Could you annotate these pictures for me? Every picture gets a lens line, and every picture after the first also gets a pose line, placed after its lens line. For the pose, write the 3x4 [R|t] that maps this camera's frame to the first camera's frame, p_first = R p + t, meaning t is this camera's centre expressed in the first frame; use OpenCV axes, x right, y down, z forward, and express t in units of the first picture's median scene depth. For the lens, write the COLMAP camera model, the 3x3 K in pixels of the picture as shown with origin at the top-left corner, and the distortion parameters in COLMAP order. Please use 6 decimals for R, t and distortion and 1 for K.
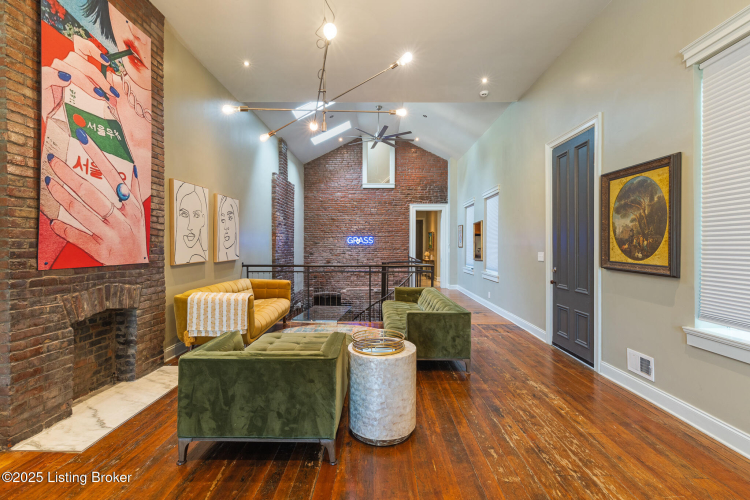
lens RADIAL K [[329.2, 0, 375.1], [0, 329.2, 246.4], [0, 0, 1]] dist [0.000102, -0.000020]
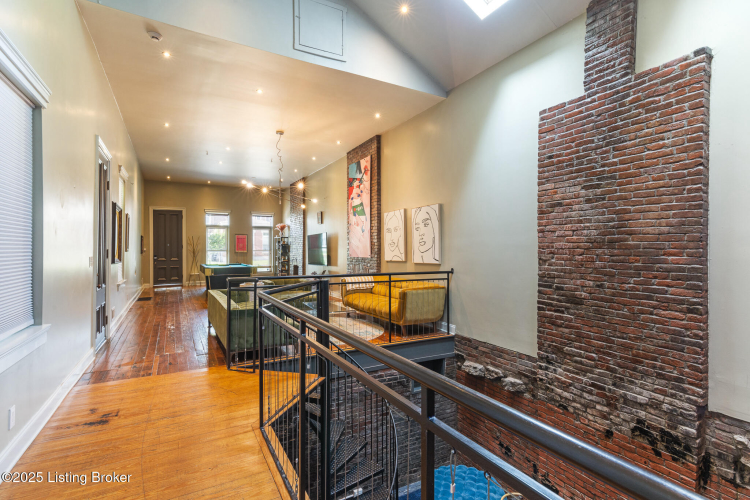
lens RADIAL K [[348.0, 0, 375.0], [0, 348.0, 250.0], [0, 0, 1]] dist [0.002245, 0.000329]
pose [[-0.858168, -0.005675, -0.513338, 0.529675], [-0.005493, 0.999983, -0.001871, 0.002637], [0.513340, 0.001215, -0.858185, 3.360054]]
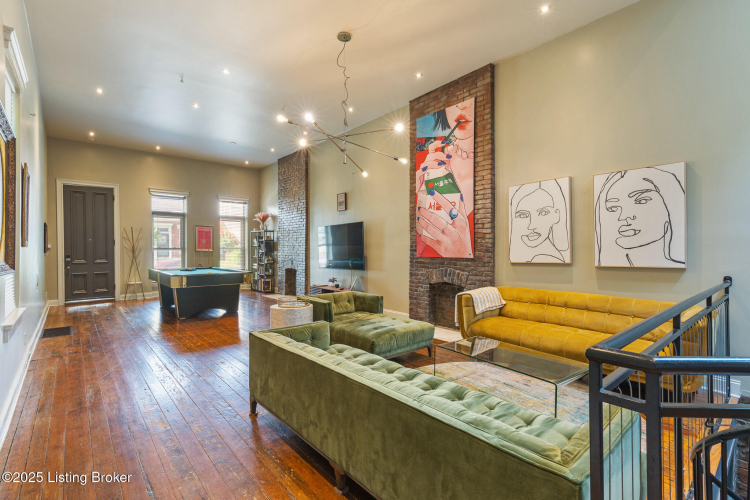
lens RADIAL K [[343.3, 0, 375.9], [0, 343.3, 252.9], [0, 0, 1]] dist [0.004192, 0.000529]
pose [[-0.738732, -0.000942, -0.673998, 0.678371], [-0.005696, 0.999972, 0.004846, 0.026443], [0.673975, 0.007419, -0.738717, 2.017548]]
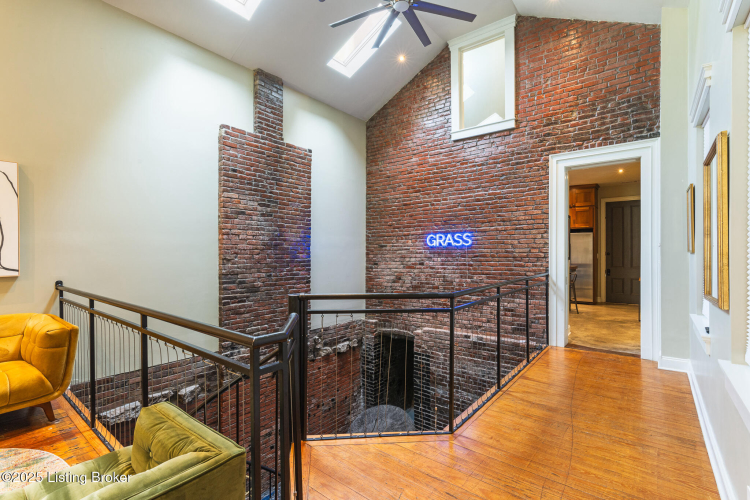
lens RADIAL K [[348.0, 0, 375.0], [0, 348.0, 250.0], [0, 0, 1]] dist [0.002245, 0.000329]
pose [[0.797050, -0.005039, -0.603892, 0.701779], [0.001606, 0.999979, -0.006224, 0.004104], [0.603911, 0.003990, 0.797042, 1.684049]]
